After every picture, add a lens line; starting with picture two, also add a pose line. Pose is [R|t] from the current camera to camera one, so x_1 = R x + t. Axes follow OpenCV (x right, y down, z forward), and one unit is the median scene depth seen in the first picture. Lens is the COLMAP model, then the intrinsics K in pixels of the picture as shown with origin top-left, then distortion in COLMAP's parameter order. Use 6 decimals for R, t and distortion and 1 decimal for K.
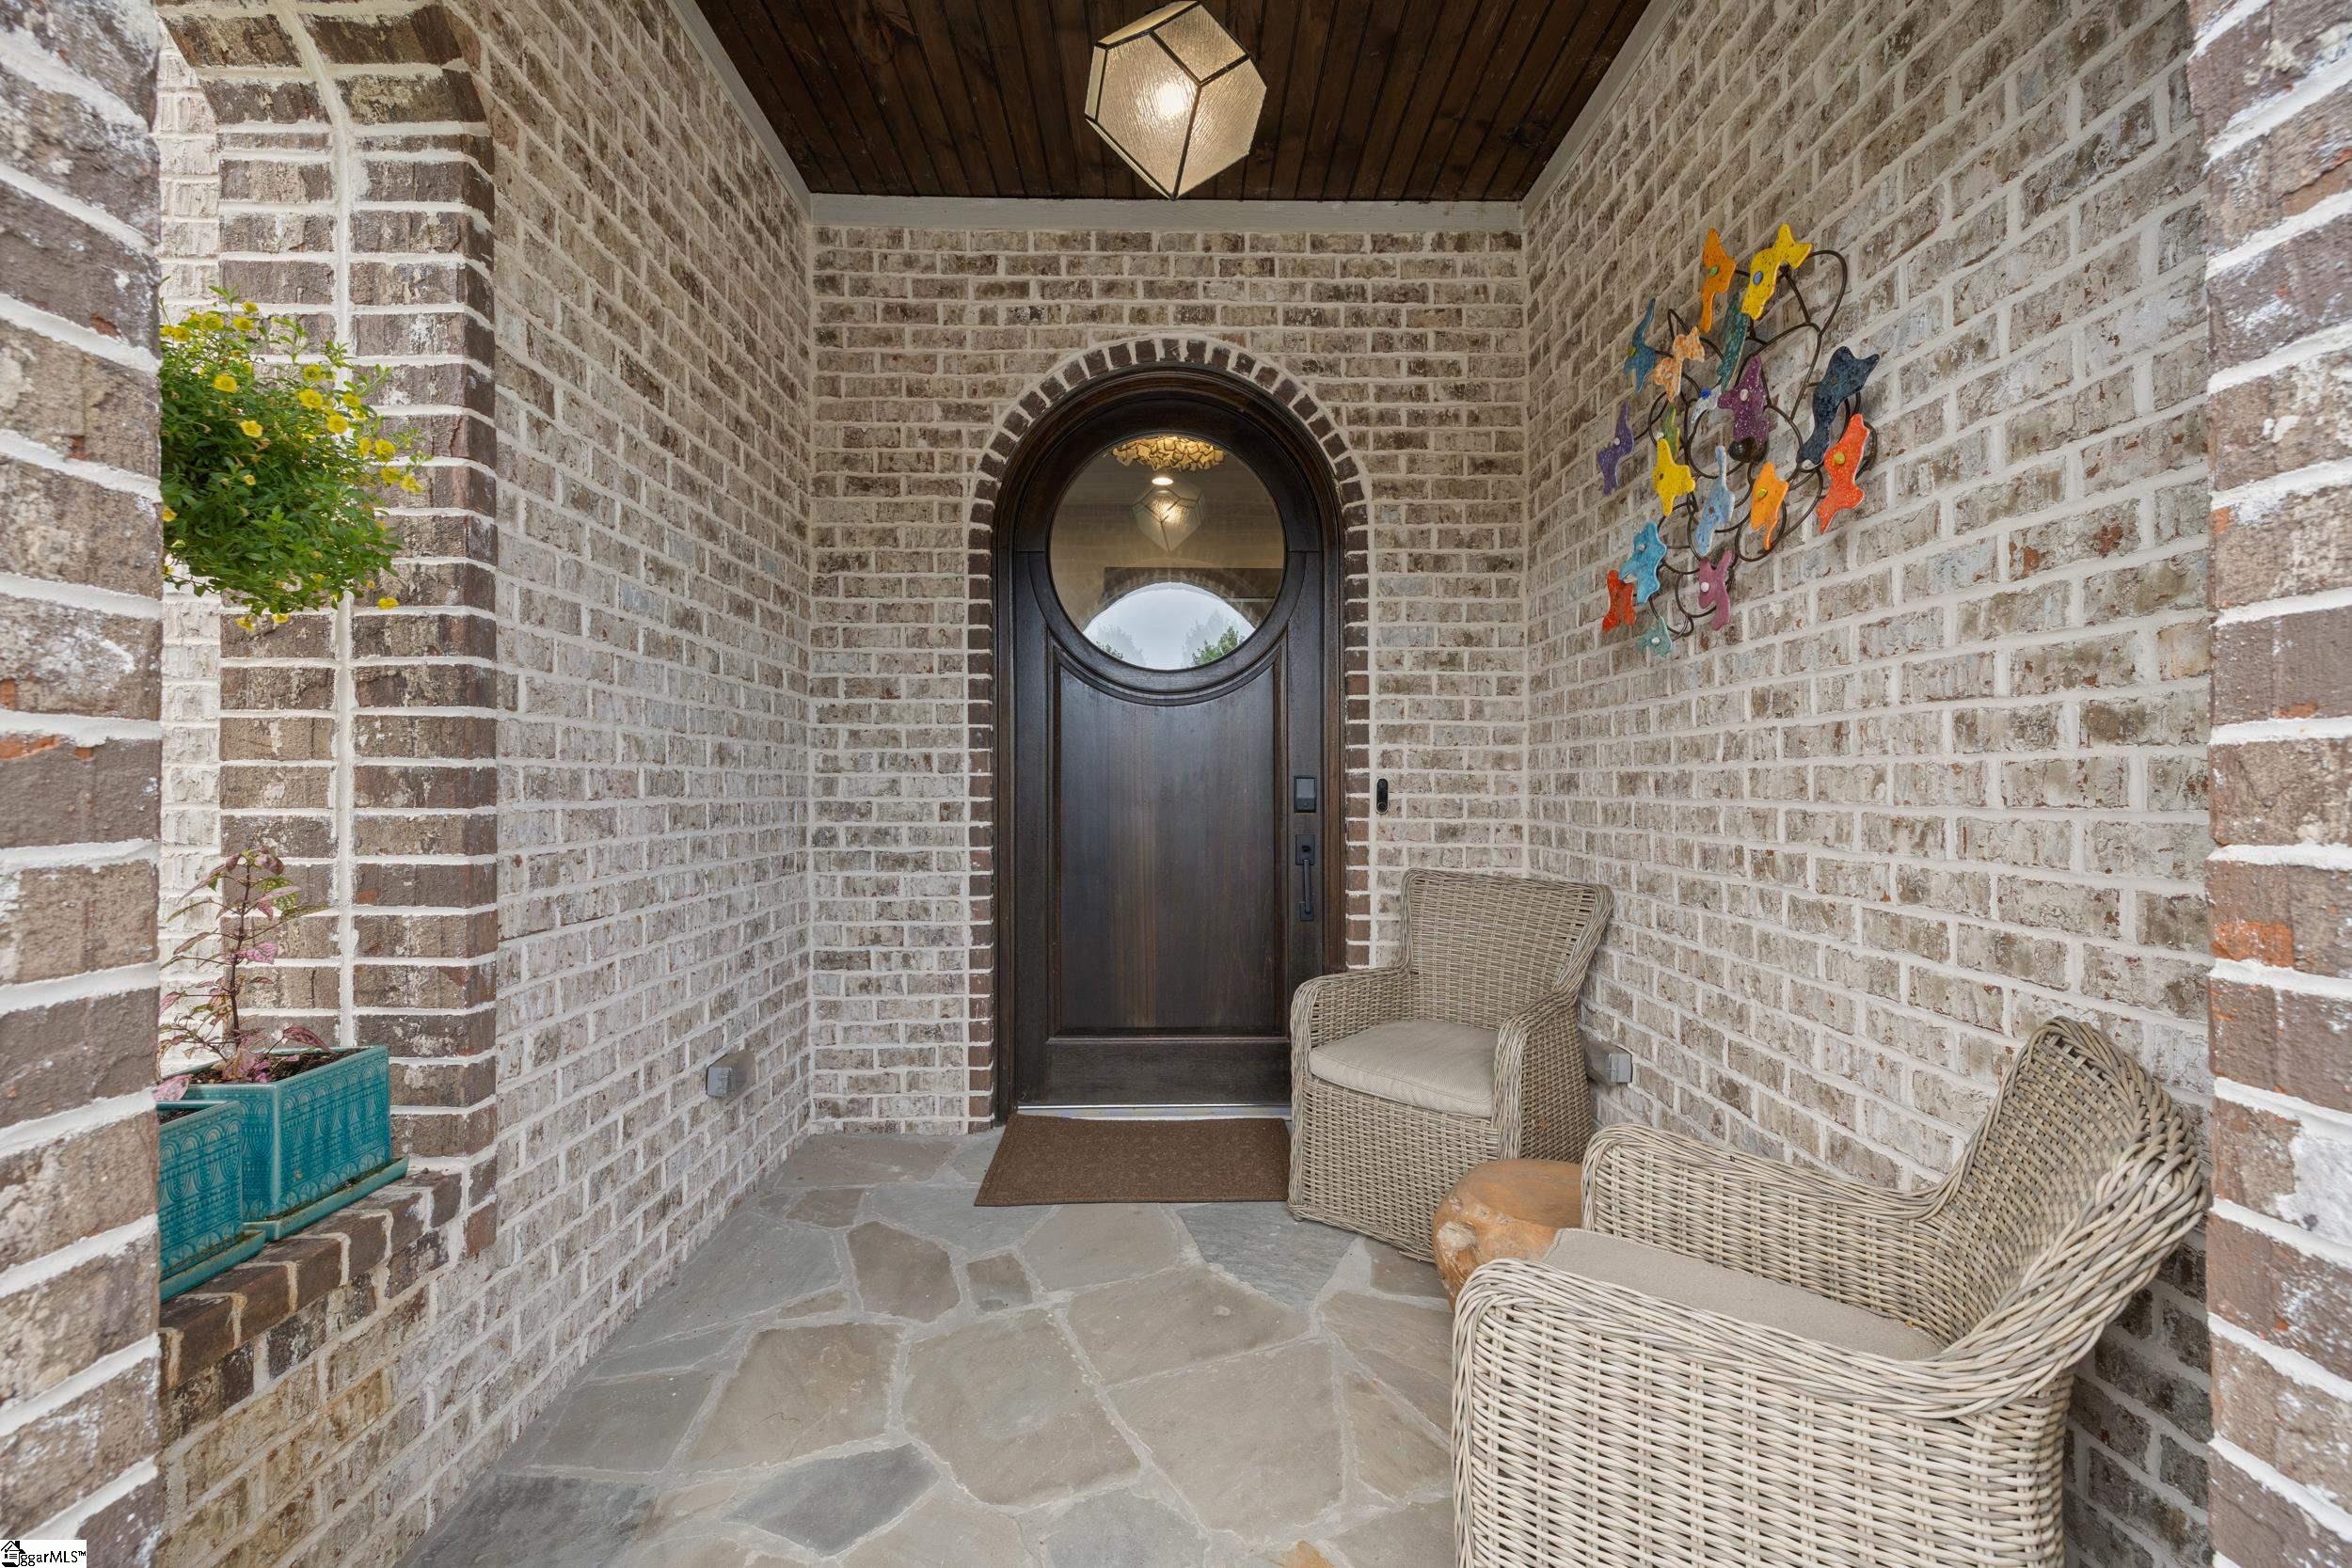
lens RADIAL K [[990.4, 0, 1176.2], [0, 990.4, 781.1], [0, 0, 1]] dist [0.004368, 0.000138]
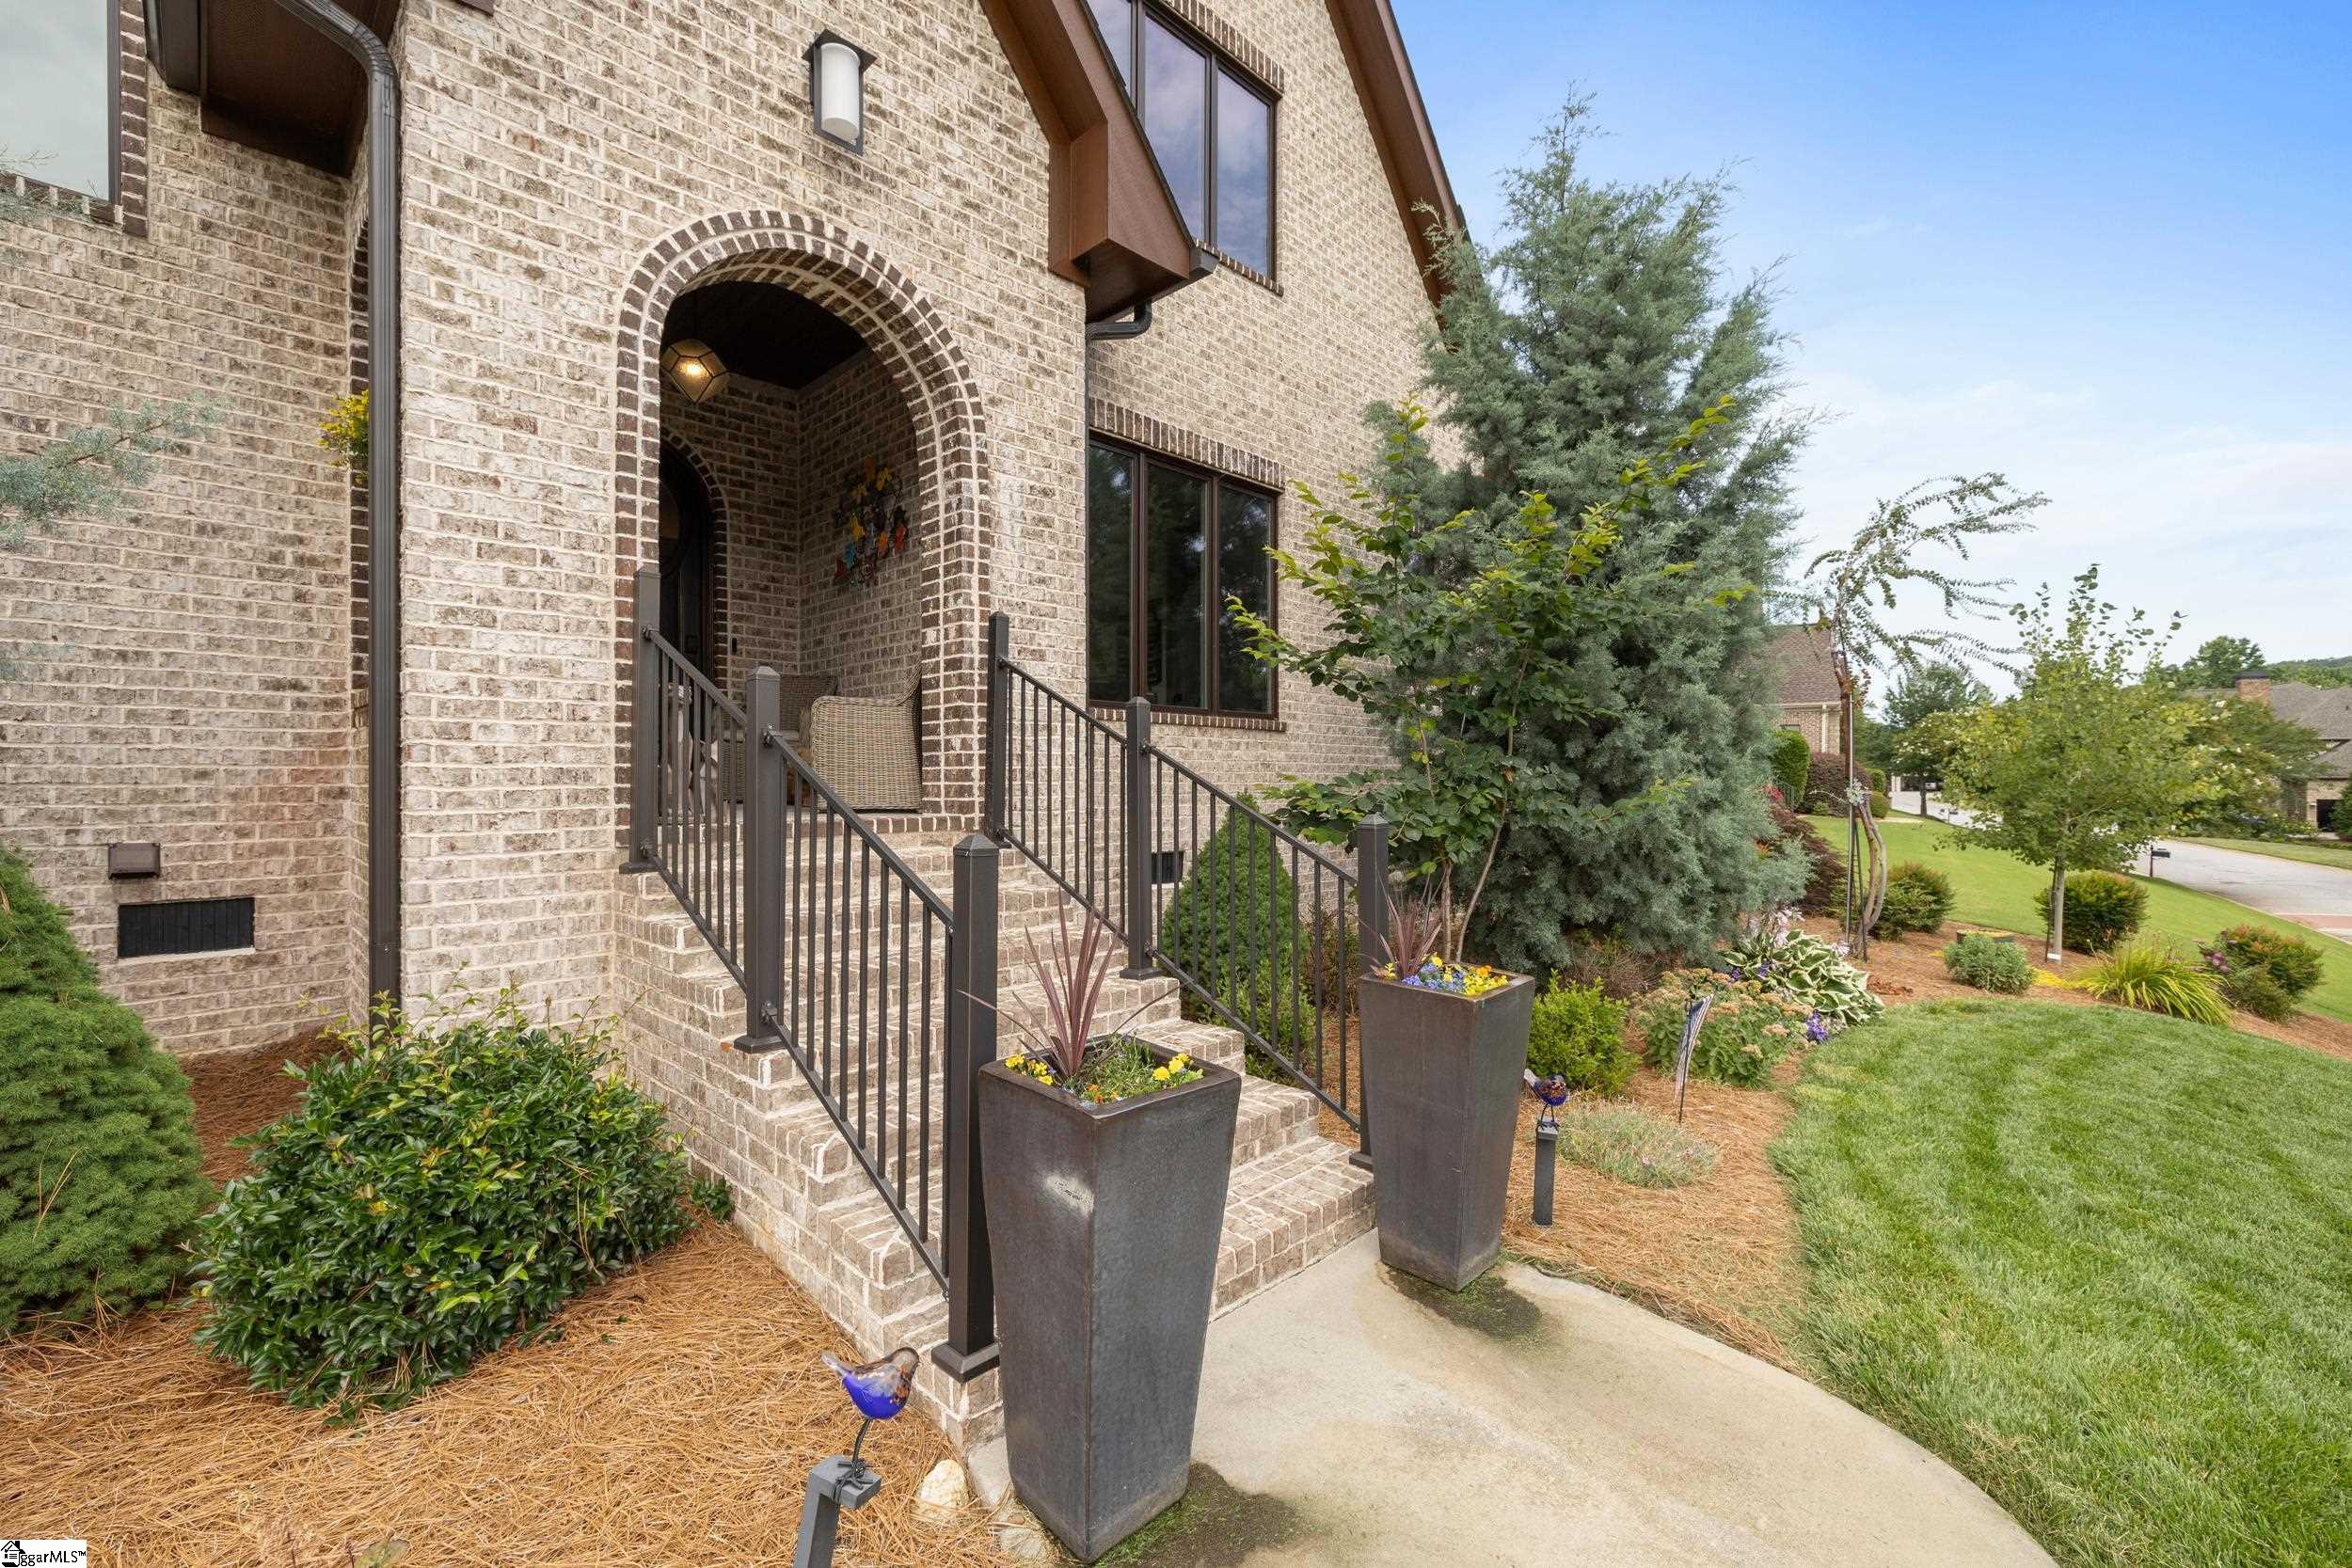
lens RADIAL K [[990.4, 0, 1175.7], [0, 990.4, 781.9], [0, 0, 1]] dist [0.004368, 0.000138]
pose [[0.720408, 0.000474, 0.693551, -0.602231], [-0.001597, 0.999998, 0.000975, 0.309427], [-0.693549, -0.001810, 0.720407, -1.241893]]
